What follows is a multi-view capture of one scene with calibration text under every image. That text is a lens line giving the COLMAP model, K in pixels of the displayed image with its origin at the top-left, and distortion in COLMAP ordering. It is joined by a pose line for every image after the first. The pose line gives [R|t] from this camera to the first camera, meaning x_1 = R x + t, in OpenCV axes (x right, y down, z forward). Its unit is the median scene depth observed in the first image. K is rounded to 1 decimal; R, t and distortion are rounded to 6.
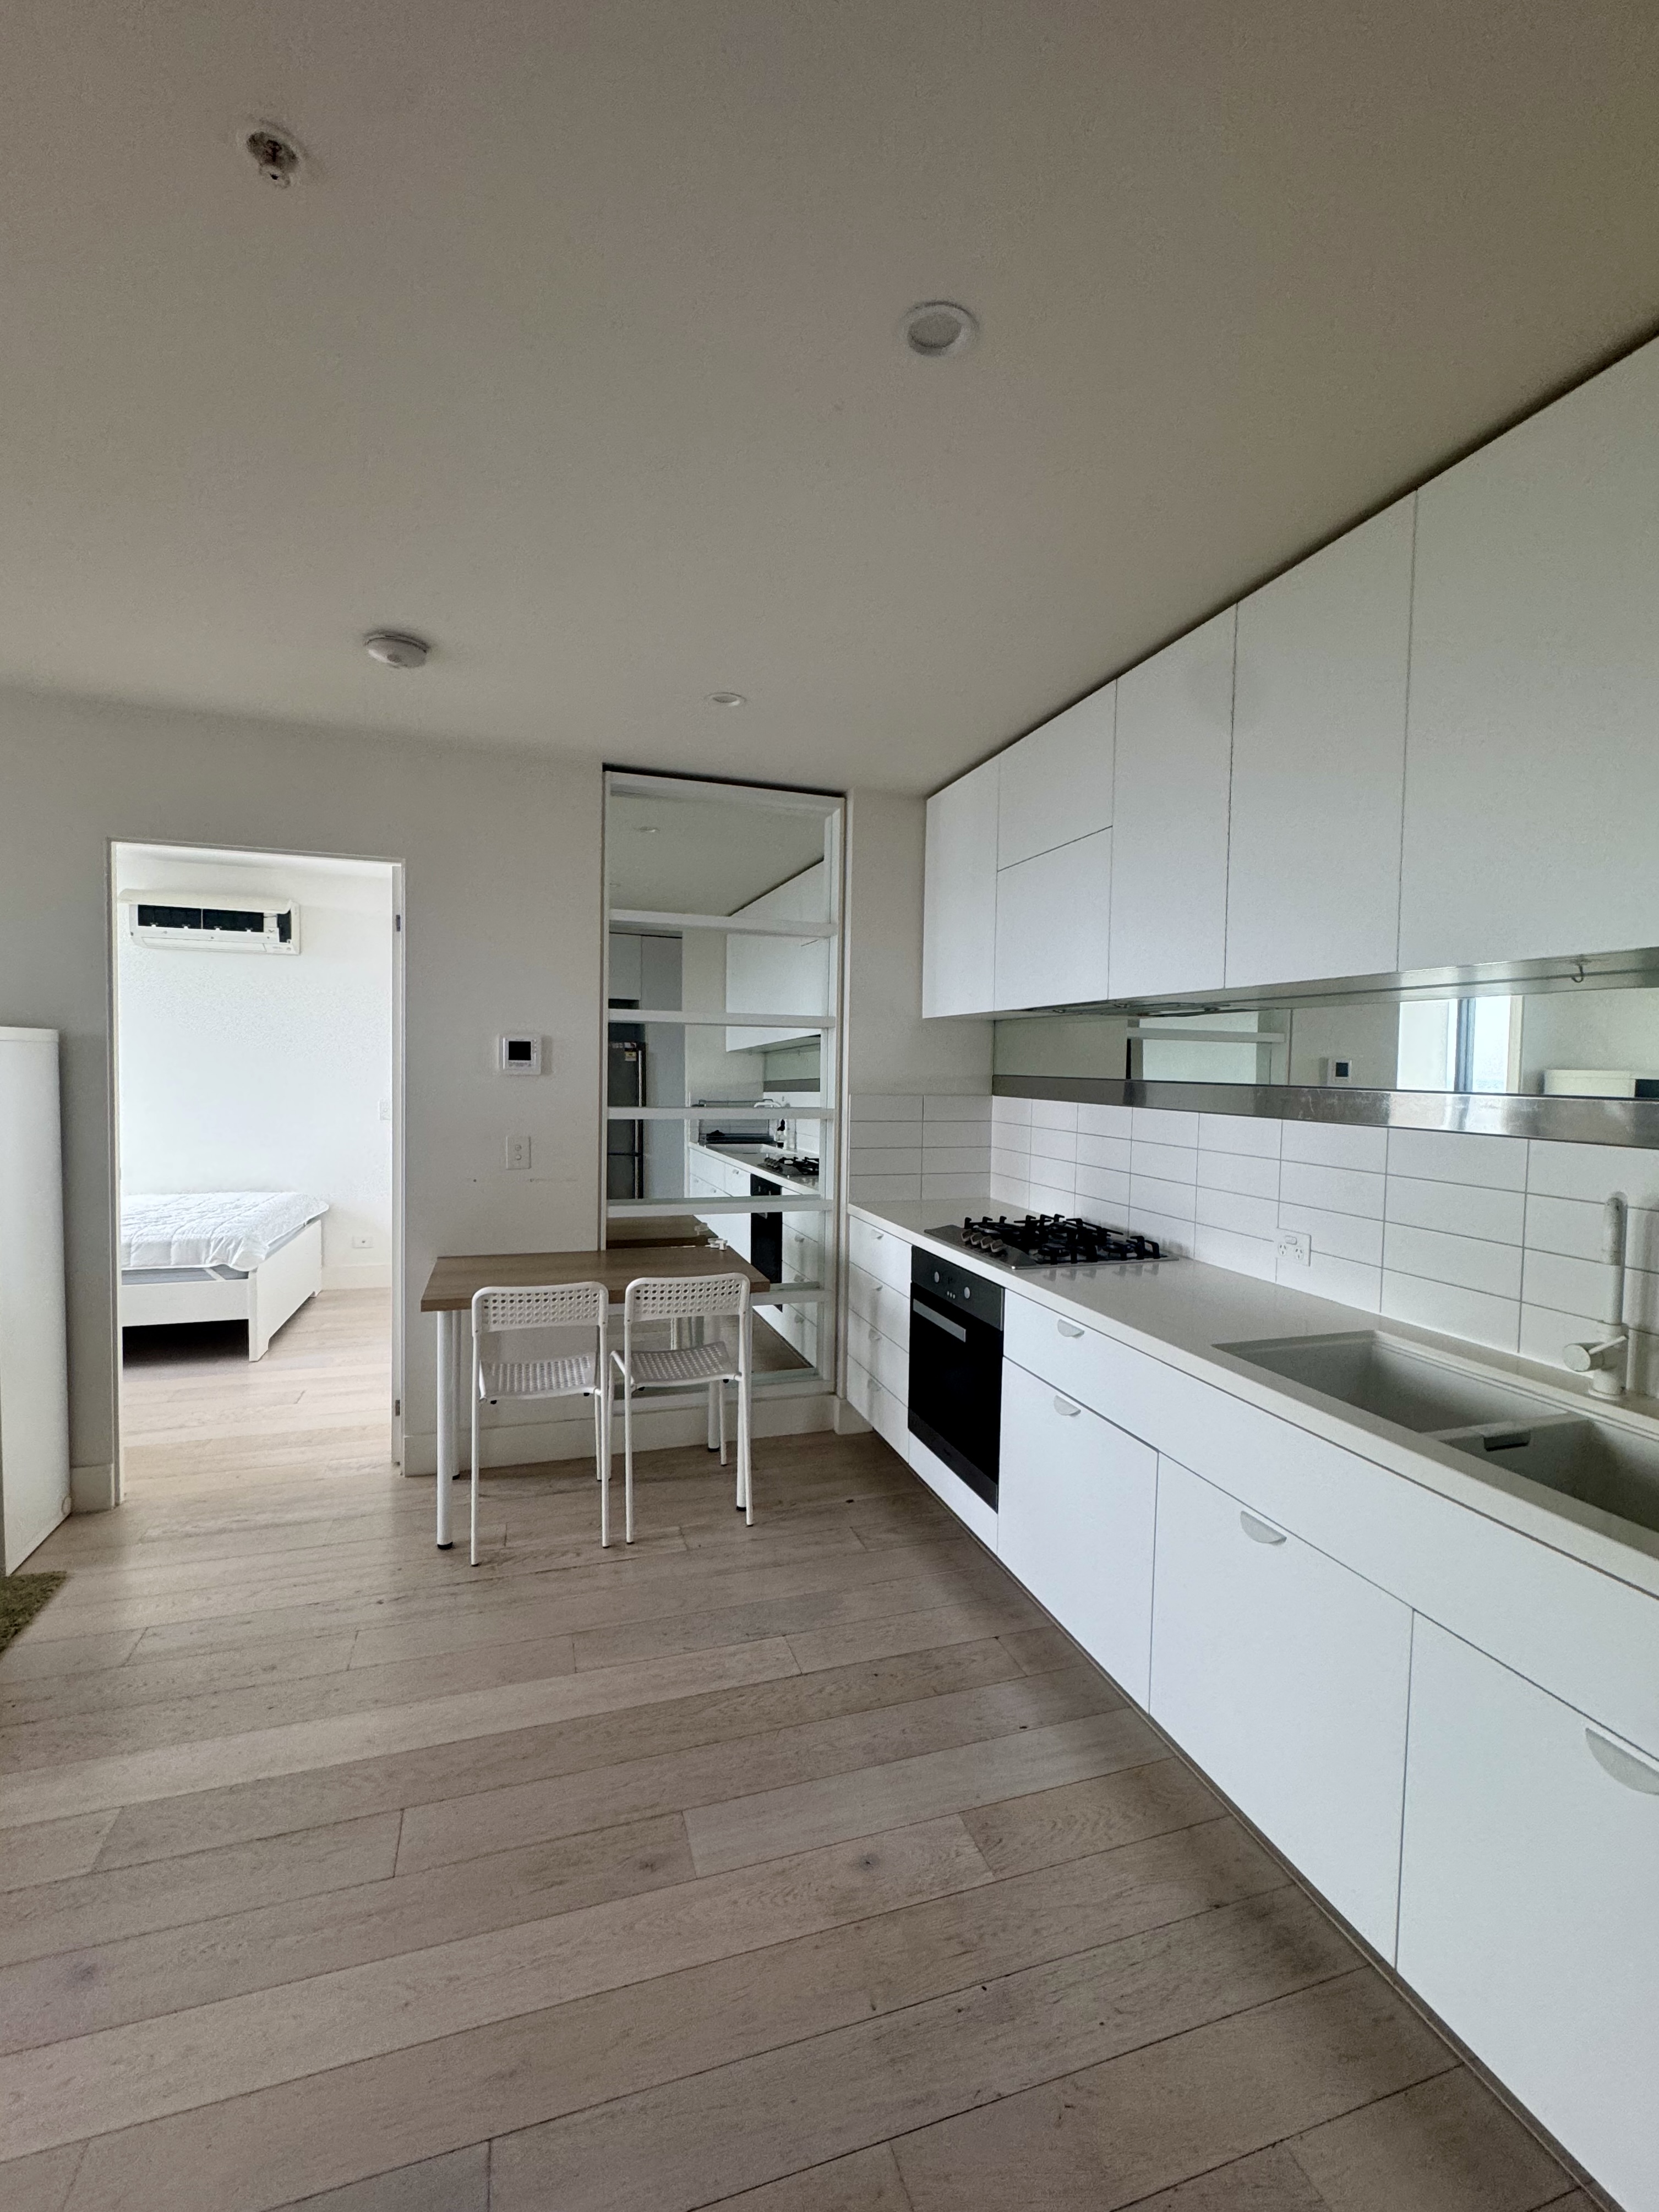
lens RADIAL K [[951.0, 0, 829.9], [0, 951.0, 1104.2], [0, 0, 1]] dist [-0.001206, -0.000059]
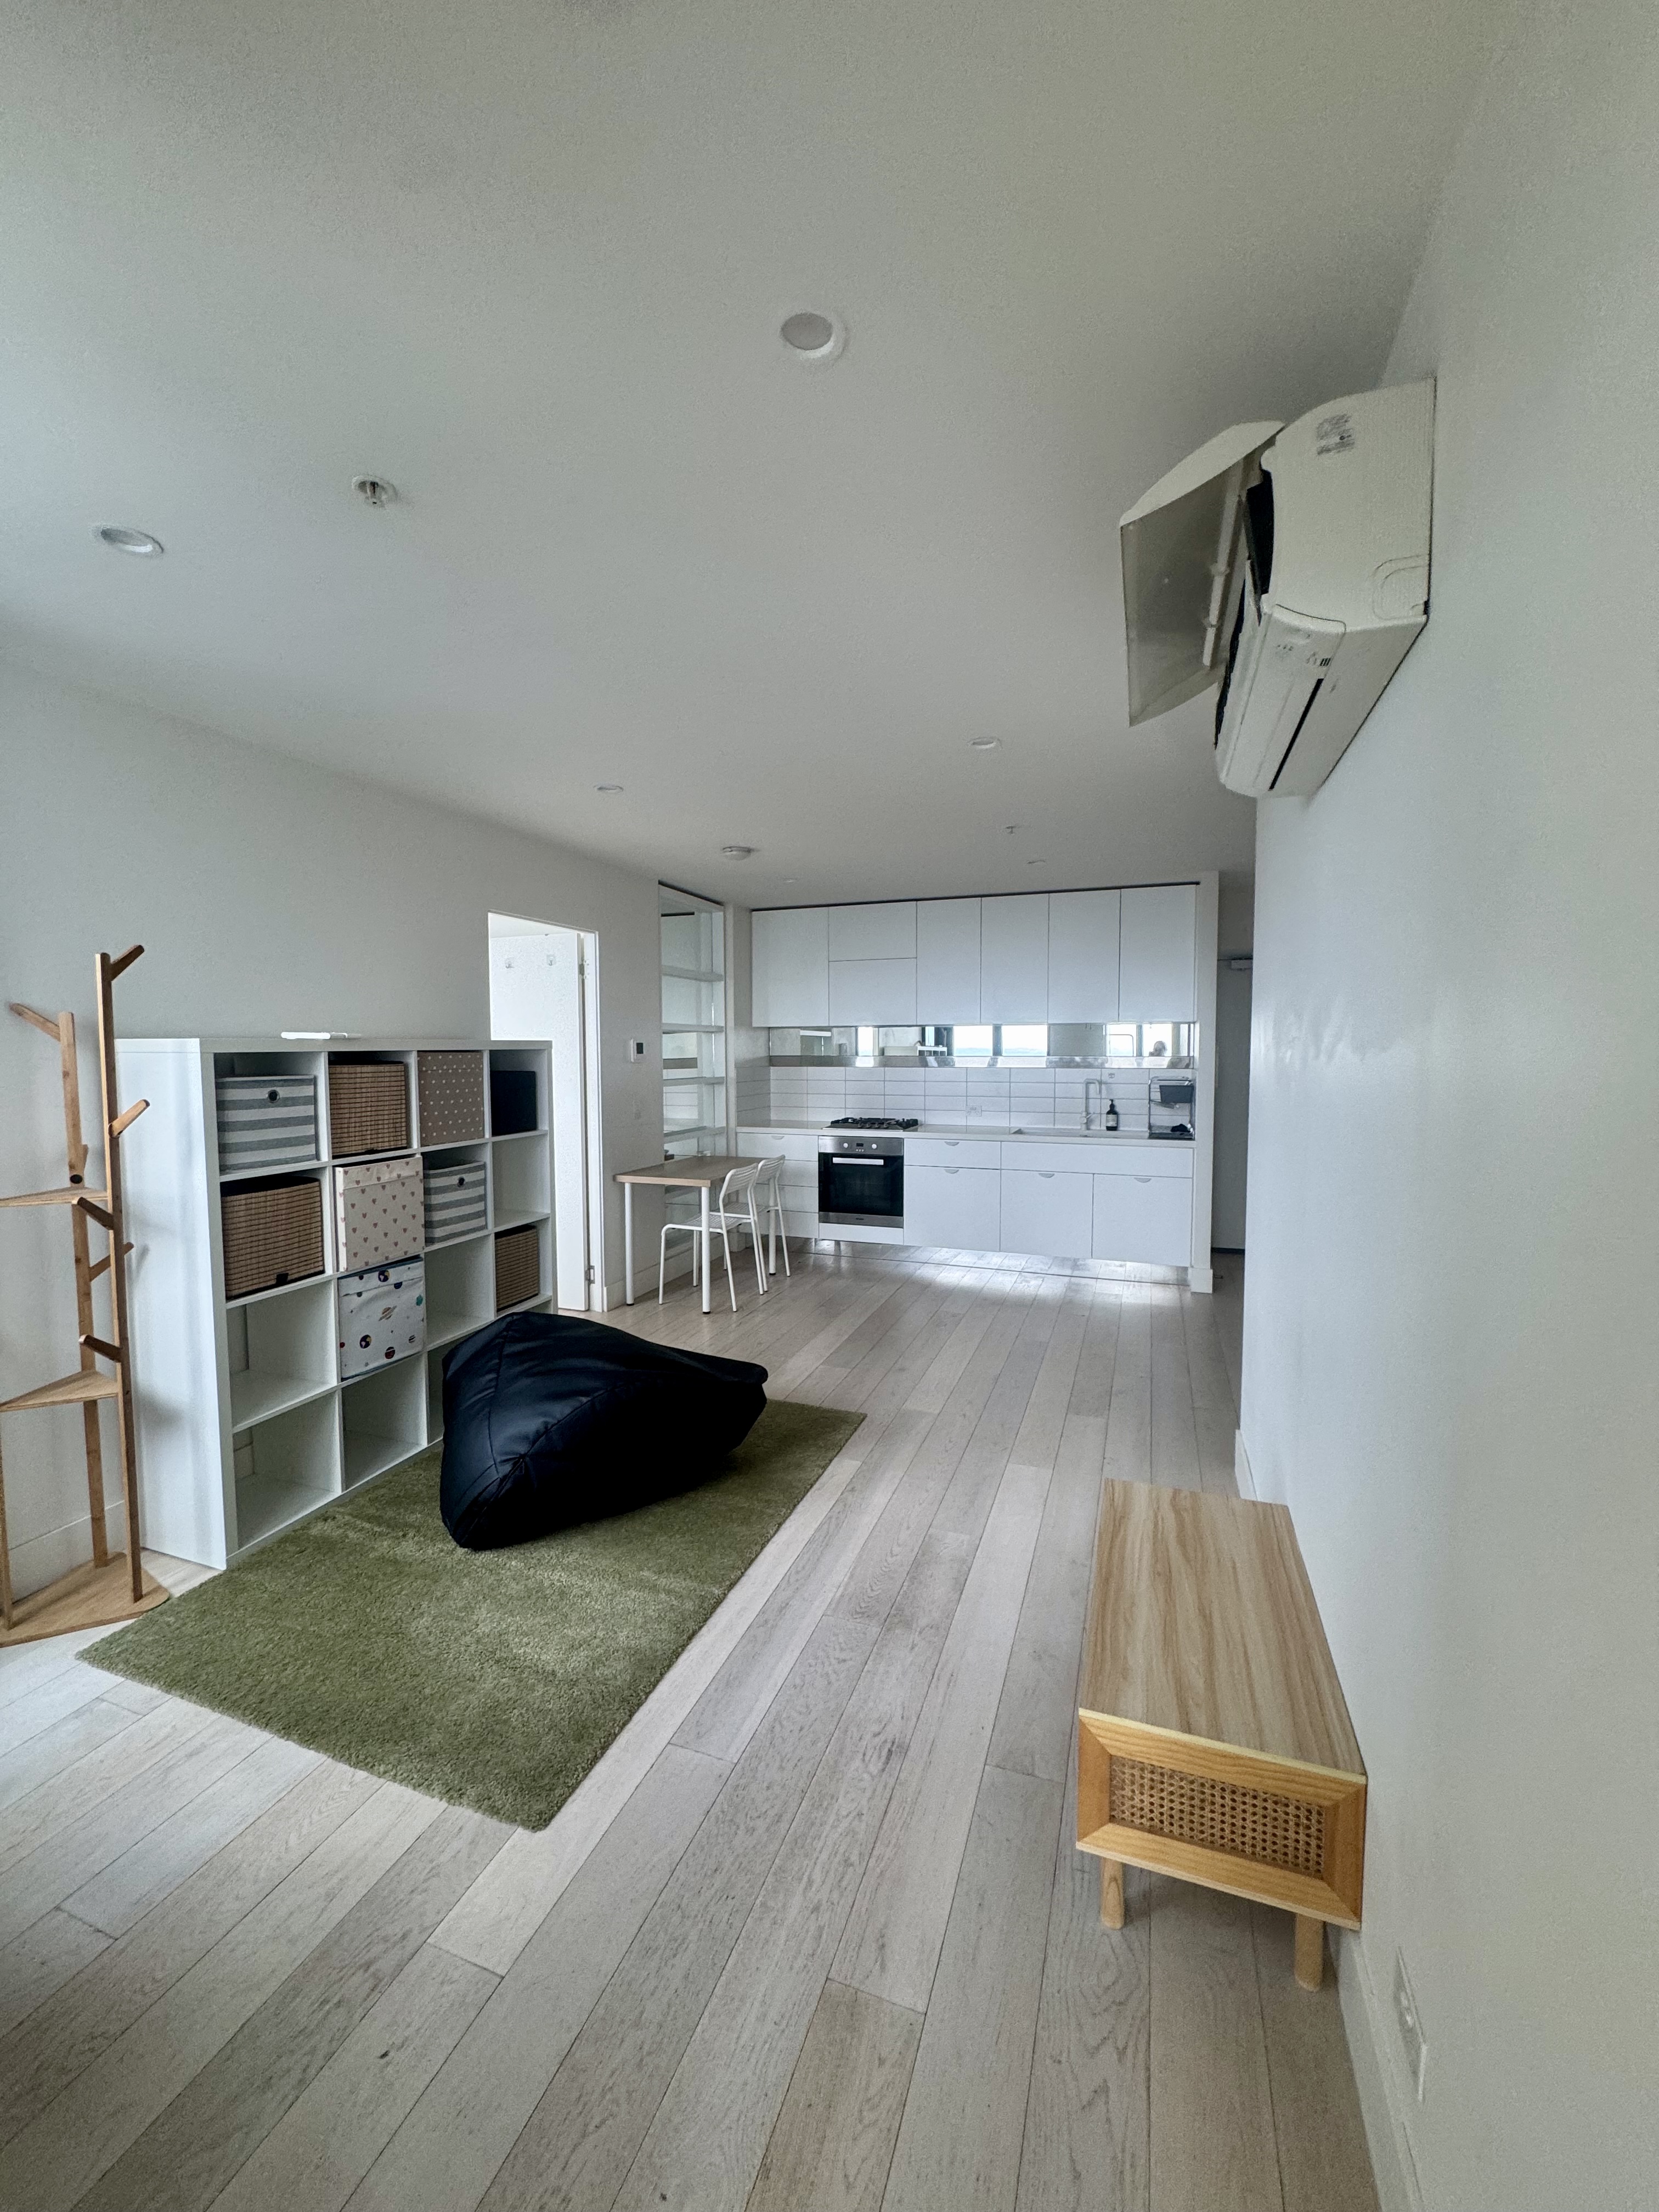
lens RADIAL K [[891.8, 0, 829.4], [0, 891.8, 1100.8], [0, 0, 1]] dist [0.000016, 0.000000]
pose [[0.619228, -0.069773, 0.782105, -1.253996], [0.048606, 0.997540, 0.050509, -0.025635], [-0.783705, 0.006739, 0.621096, -0.225652]]
